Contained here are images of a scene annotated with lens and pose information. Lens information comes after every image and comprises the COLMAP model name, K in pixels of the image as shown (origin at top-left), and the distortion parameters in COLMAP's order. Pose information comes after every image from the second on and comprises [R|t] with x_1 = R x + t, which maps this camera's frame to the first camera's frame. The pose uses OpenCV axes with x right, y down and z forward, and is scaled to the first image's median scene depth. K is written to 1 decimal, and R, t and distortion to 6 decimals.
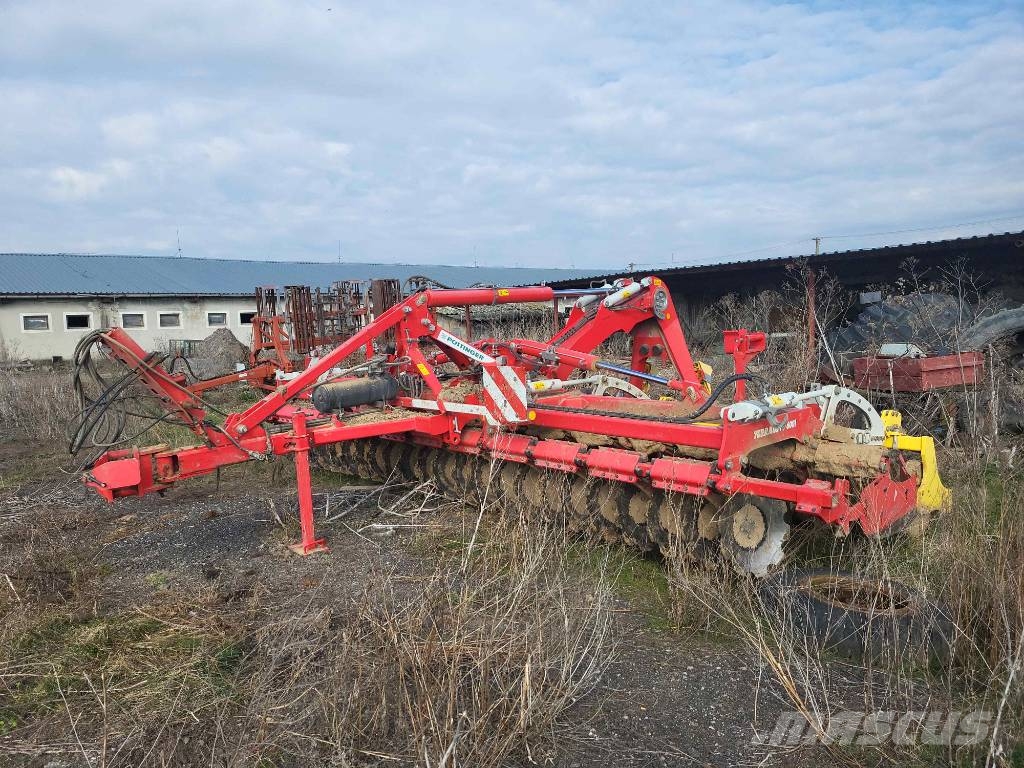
lens RADIAL K [[779.6, 0, 507.4], [0, 779.6, 378.4], [0, 0, 1]] dist [0.055306, -0.025650]
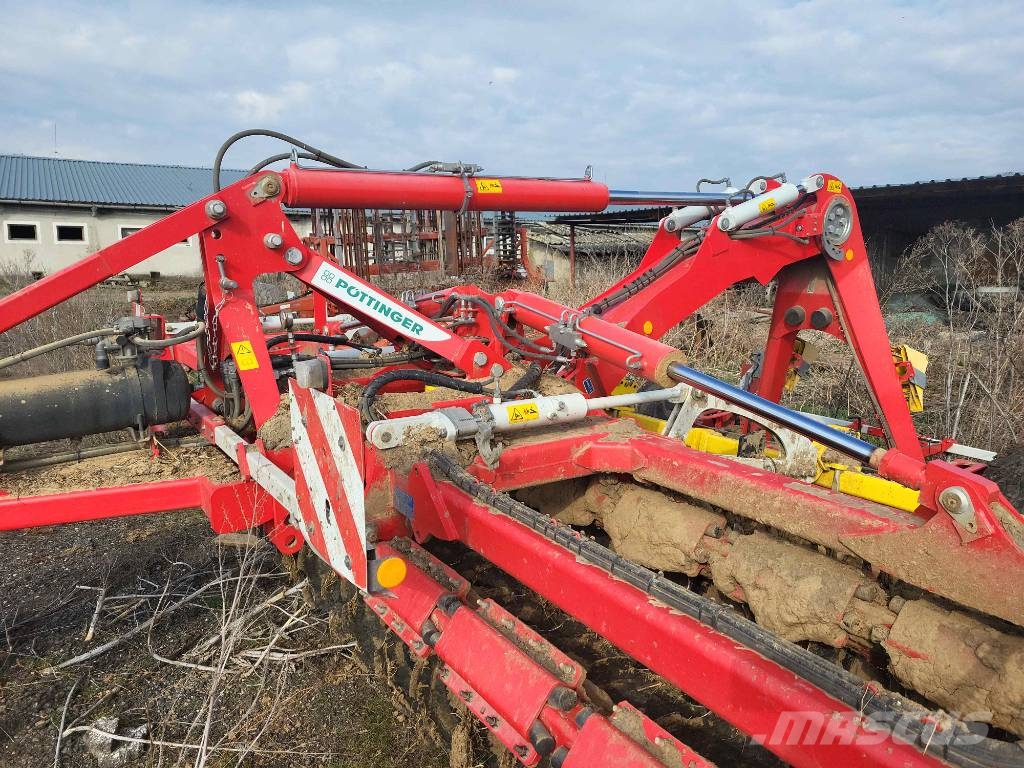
lens RADIAL K [[779.6, 0, 536.7], [0, 779.6, 372.2], [0, 0, 1]] dist [0.055306, -0.025650]
pose [[0.988200, 0.064867, -0.138757, 0.074040], [-0.054034, 0.995292, 0.080463, -0.031598], [0.143323, -0.072016, 0.987052, 0.428435]]
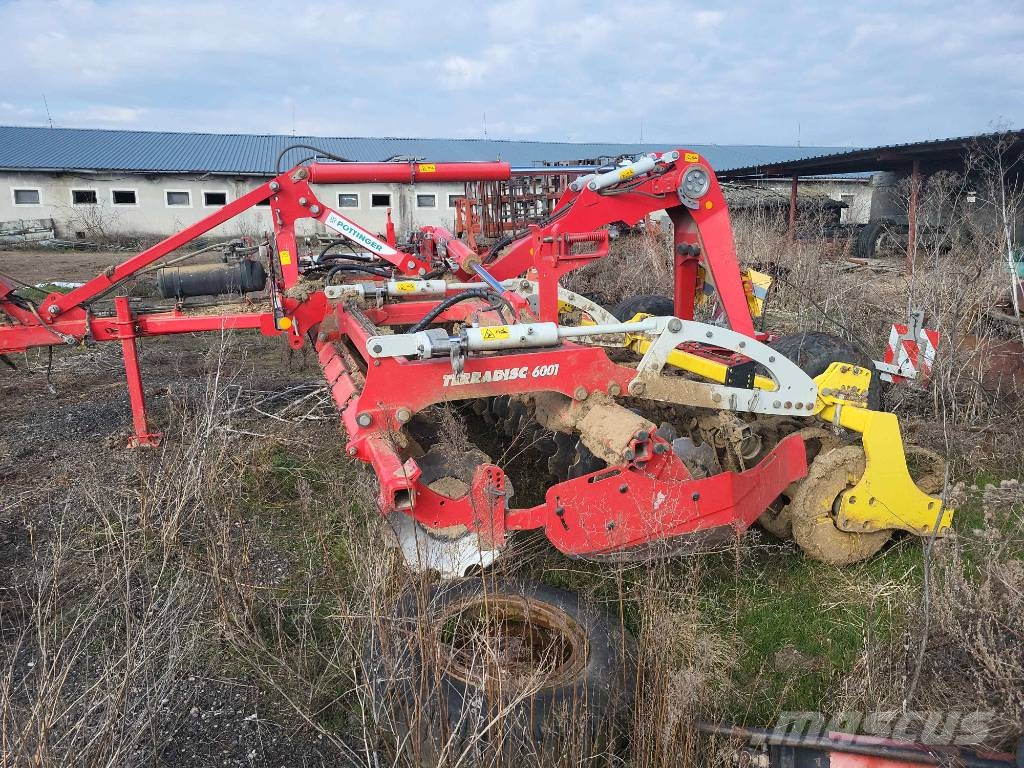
lens RADIAL K [[779.6, 0, 510.7], [0, 779.6, 381.5], [0, 0, 1]] dist [0.055306, -0.025650]
pose [[0.907398, 0.117861, -0.403407, 0.339431], [-0.058043, 0.985818, 0.157462, -0.019703], [0.416244, -0.119466, 0.901370, 0.217933]]
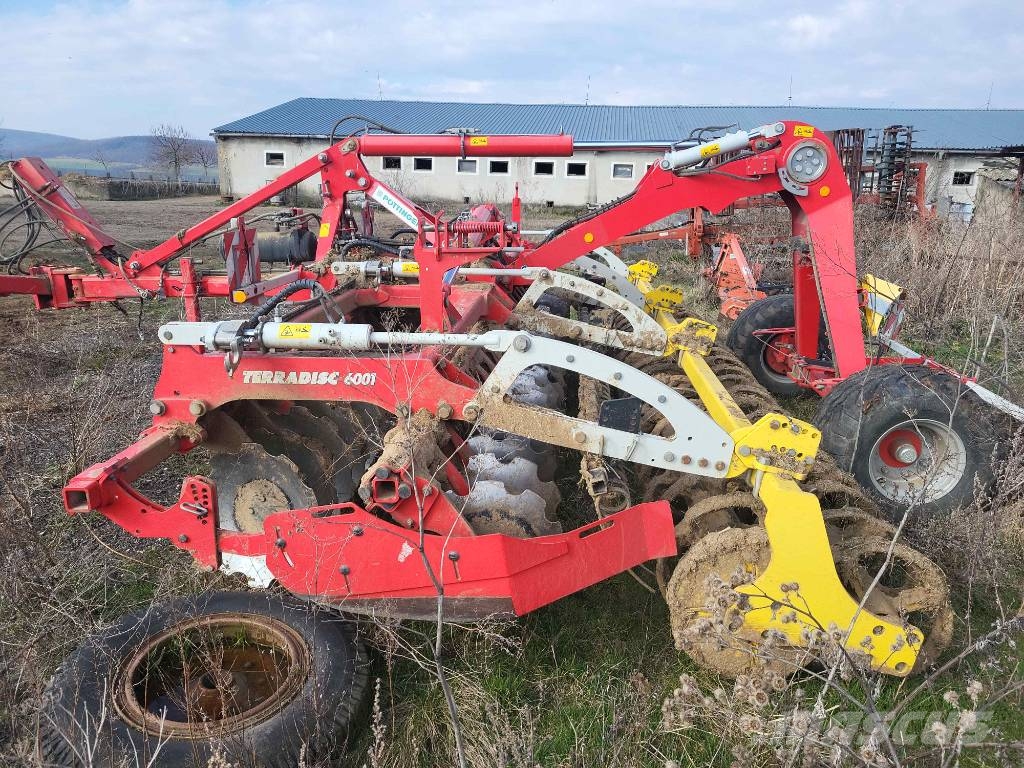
lens RADIAL K [[779.6, 0, 506.6], [0, 779.6, 383.3], [0, 0, 1]] dist [0.055306, -0.025650]
pose [[0.676411, 0.237005, -0.697350, 0.473935], [-0.105880, 0.968267, 0.226380, -0.045977], [0.728874, -0.079290, 0.680041, 0.383528]]
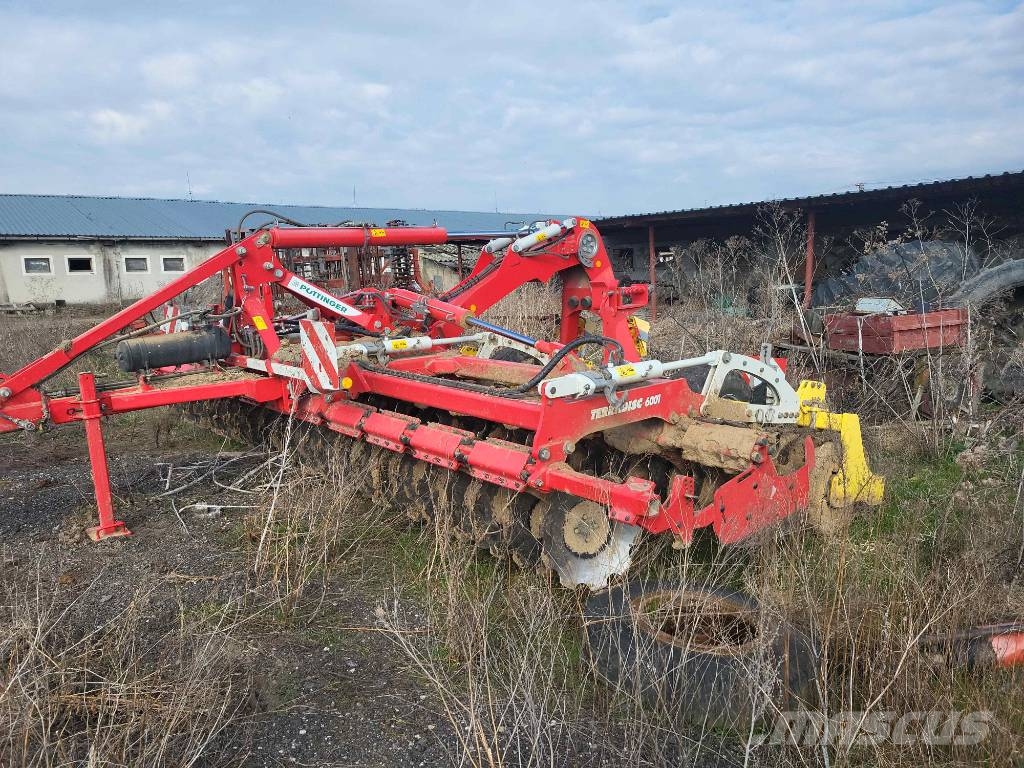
lens RADIAL K [[779.6, 0, 509.8], [0, 779.6, 390.3], [0, 0, 1]] dist [0.055306, -0.025650]
pose [[0.998842, 0.017042, -0.044990, 0.141931], [-0.013410, 0.996717, 0.079842, -0.007311], [0.046203, -0.079146, 0.995792, 0.114598]]
